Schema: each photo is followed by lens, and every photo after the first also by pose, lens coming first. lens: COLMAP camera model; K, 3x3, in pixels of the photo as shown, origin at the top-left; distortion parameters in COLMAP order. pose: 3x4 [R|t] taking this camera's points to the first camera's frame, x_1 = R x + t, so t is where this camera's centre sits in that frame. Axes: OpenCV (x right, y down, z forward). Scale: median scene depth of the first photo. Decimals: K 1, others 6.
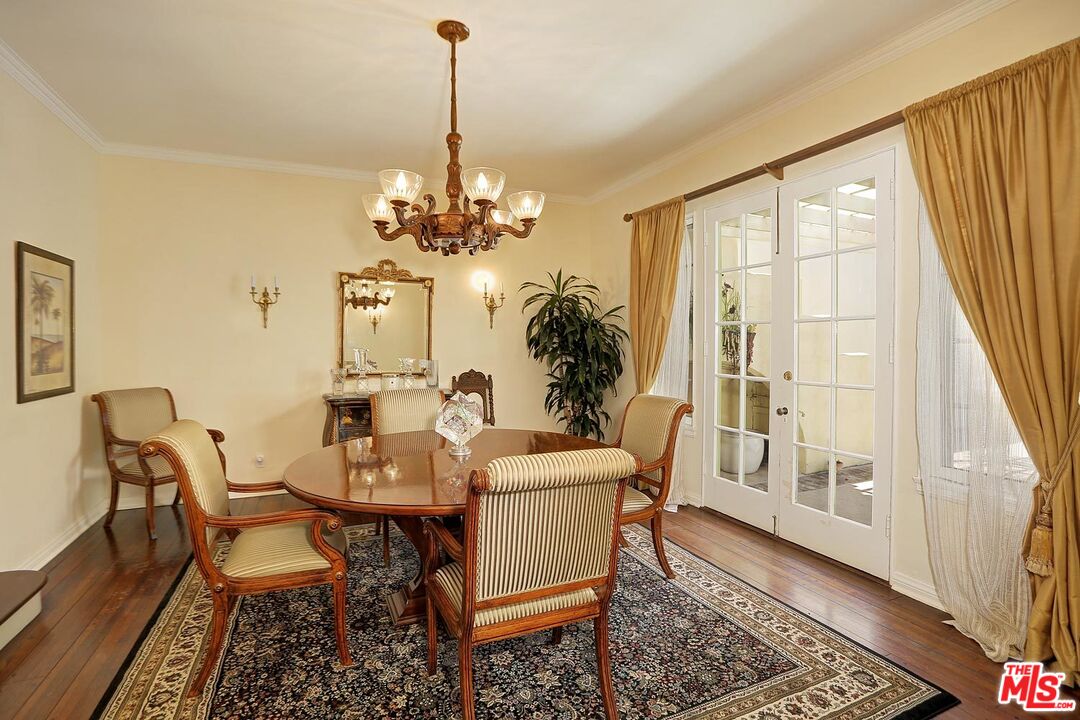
lens RADIAL K [[528.8, 0, 543.9], [0, 528.8, 358.6], [0, 0, 1]] dist [-0.030027, 0.000936]
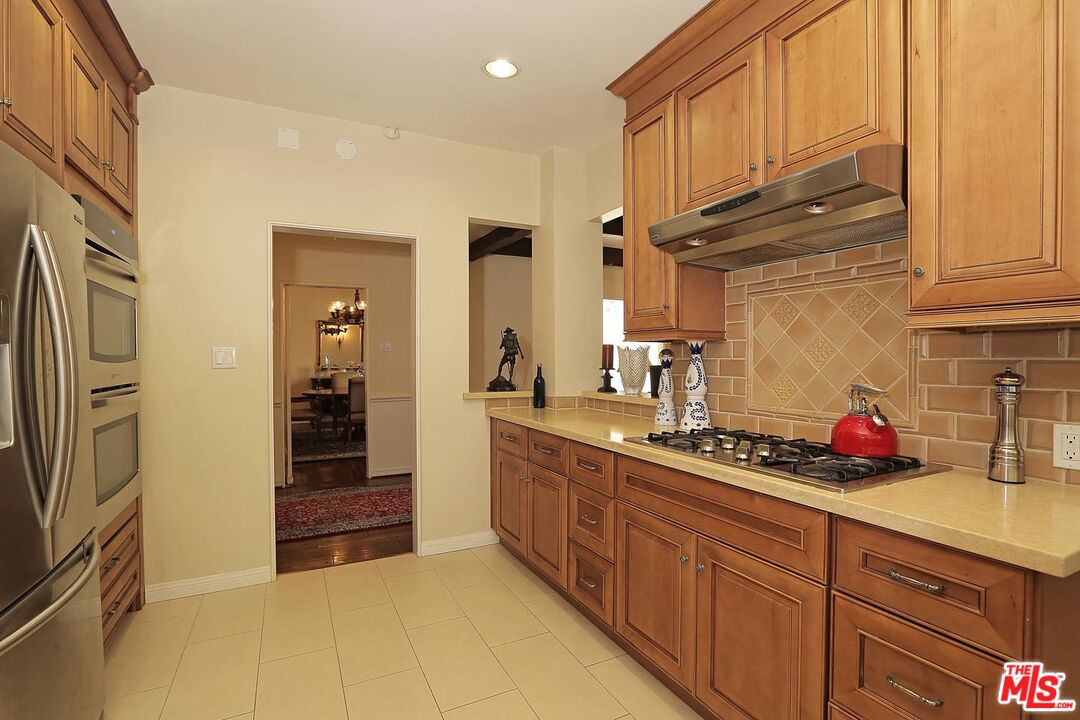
lens RADIAL K [[528.8, 0, 543.9], [0, 528.8, 358.6], [0, 0, 1]] dist [-0.030027, 0.000936]
pose [[0.999114, -0.008553, 0.041203, 0.417766], [0.009631, 0.999615, -0.026022, 0.051909], [-0.040964, 0.026396, 0.998812, -1.111851]]
